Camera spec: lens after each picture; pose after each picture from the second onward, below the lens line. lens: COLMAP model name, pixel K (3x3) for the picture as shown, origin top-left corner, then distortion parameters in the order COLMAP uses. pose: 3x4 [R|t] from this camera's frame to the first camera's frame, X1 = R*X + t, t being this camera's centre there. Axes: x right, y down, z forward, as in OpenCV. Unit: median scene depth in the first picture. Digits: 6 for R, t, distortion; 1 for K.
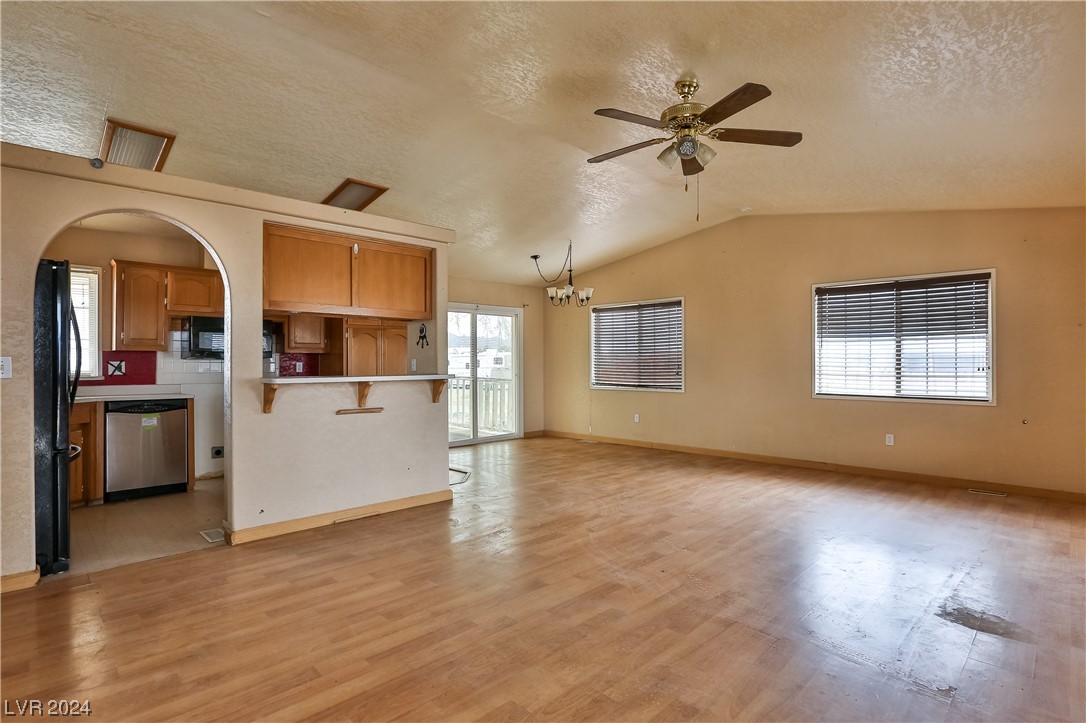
lens RADIAL K [[536.7, 0, 547.3], [0, 536.7, 363.1], [0, 0, 1]] dist [-0.054318, 0.020995]
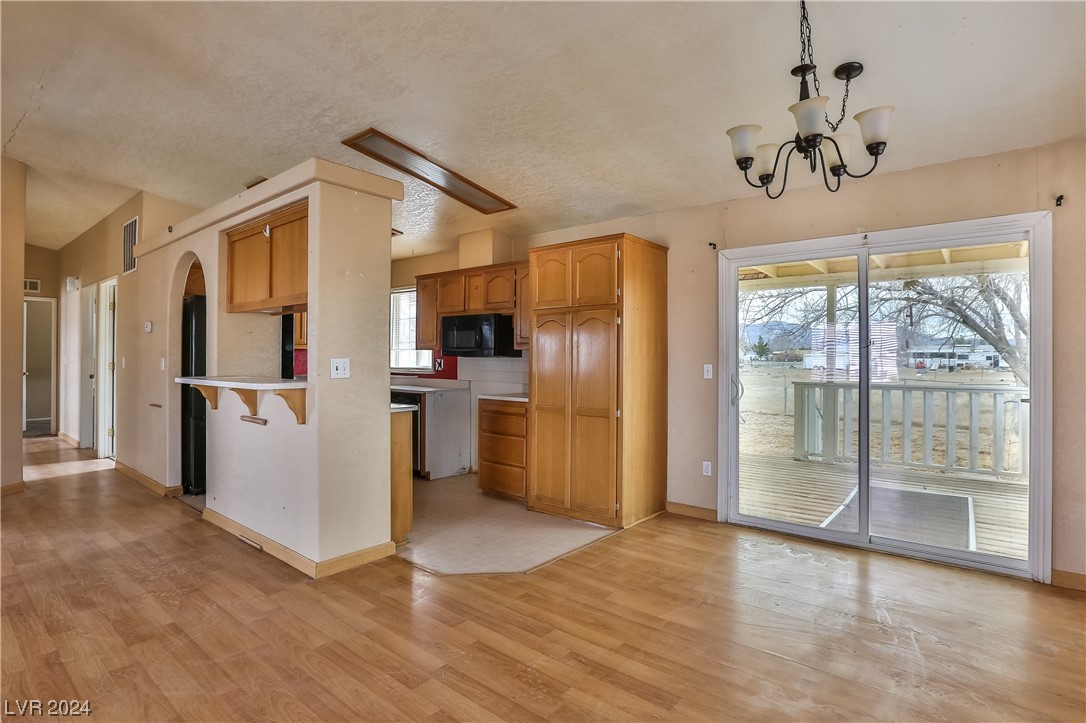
lens RADIAL K [[543.4, 0, 549.4], [0, 543.4, 353.9], [0, 0, 1]] dist [-0.048266, 0.015846]
pose [[0.101528, -0.003873, -0.994825, 0.608090], [-0.001399, 0.999991, -0.004036, -0.013807], [0.994832, 0.001801, 0.101521, 1.523591]]
